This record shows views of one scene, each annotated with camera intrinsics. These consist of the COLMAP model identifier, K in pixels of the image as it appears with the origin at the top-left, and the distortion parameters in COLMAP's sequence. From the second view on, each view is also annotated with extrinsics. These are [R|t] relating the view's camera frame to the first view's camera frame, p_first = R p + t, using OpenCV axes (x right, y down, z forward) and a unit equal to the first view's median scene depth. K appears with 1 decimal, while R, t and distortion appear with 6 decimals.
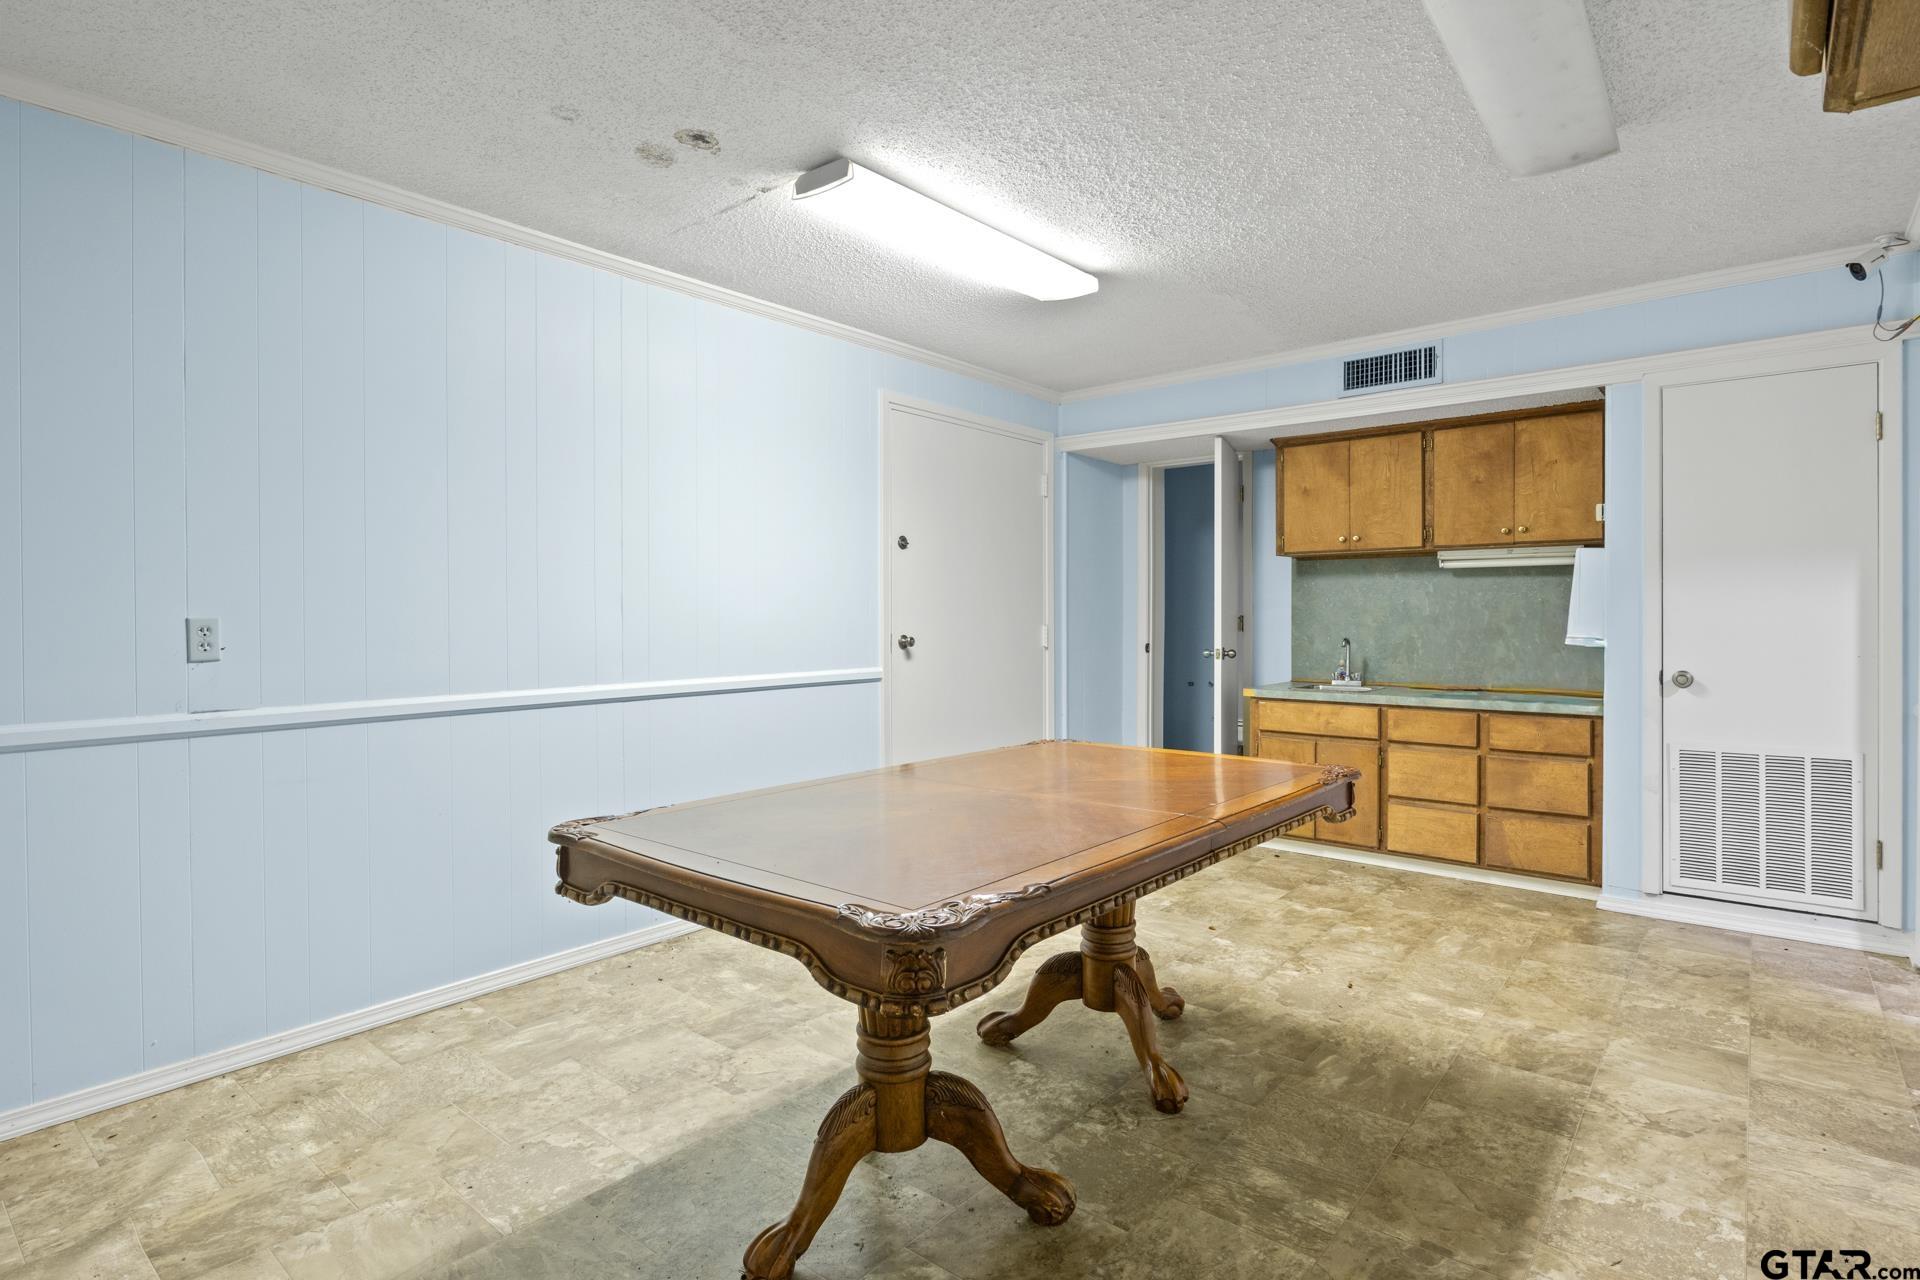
lens RADIAL K [[968.9, 0, 968.8], [0, 968.9, 607.2], [0, 0, 1]] dist [-0.004465, 0.000174]
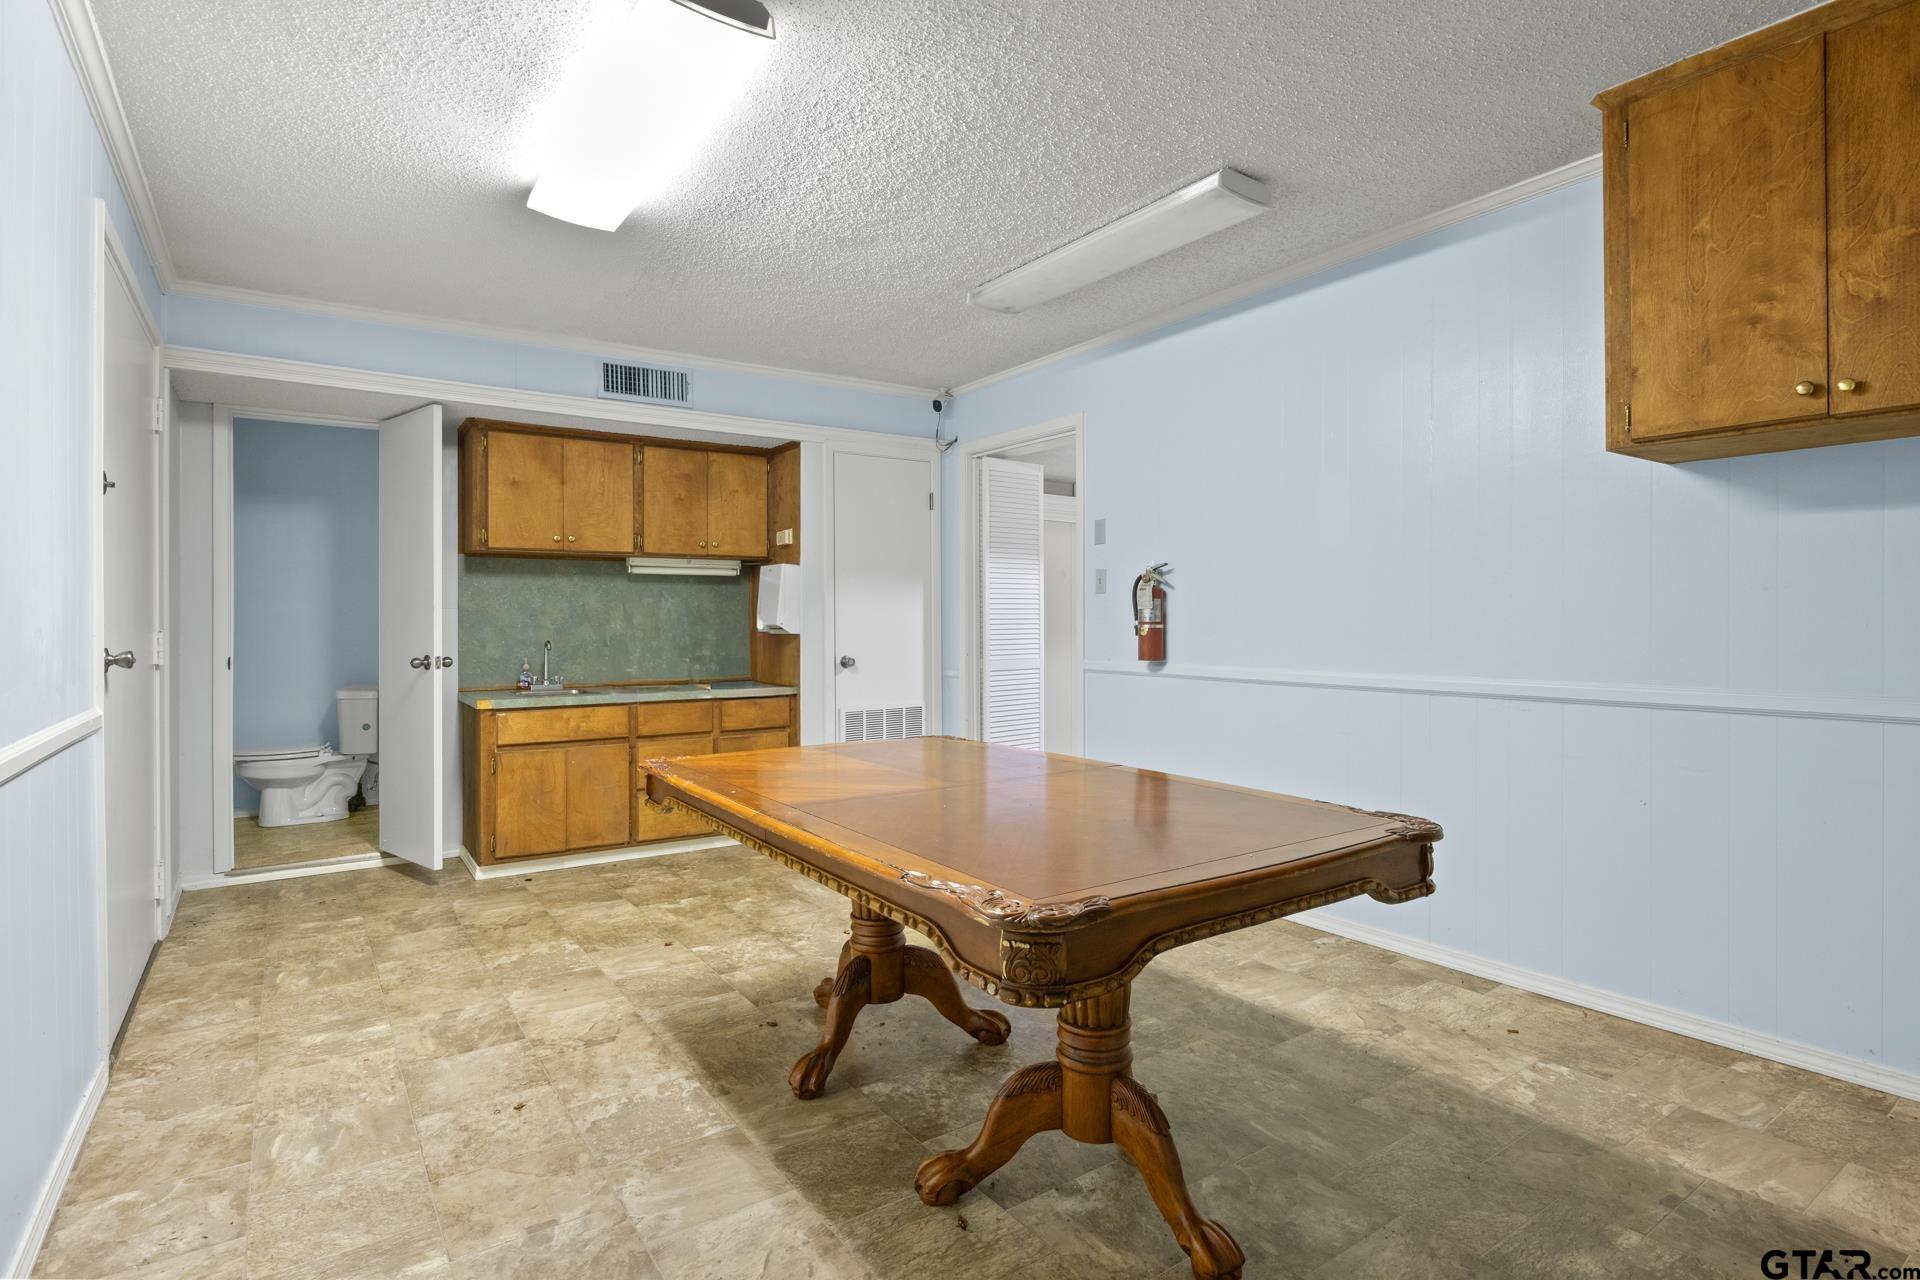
lens RADIAL K [[968.9, 0, 922.3], [0, 968.9, 649.2], [0, 0, 1]] dist [-0.004465, 0.000174]
pose [[0.295818, -0.030226, 0.954766, -0.466573], [-0.004617, 0.999442, 0.033071, 0.006627], [-0.955233, -0.014191, 0.295514, 0.389750]]
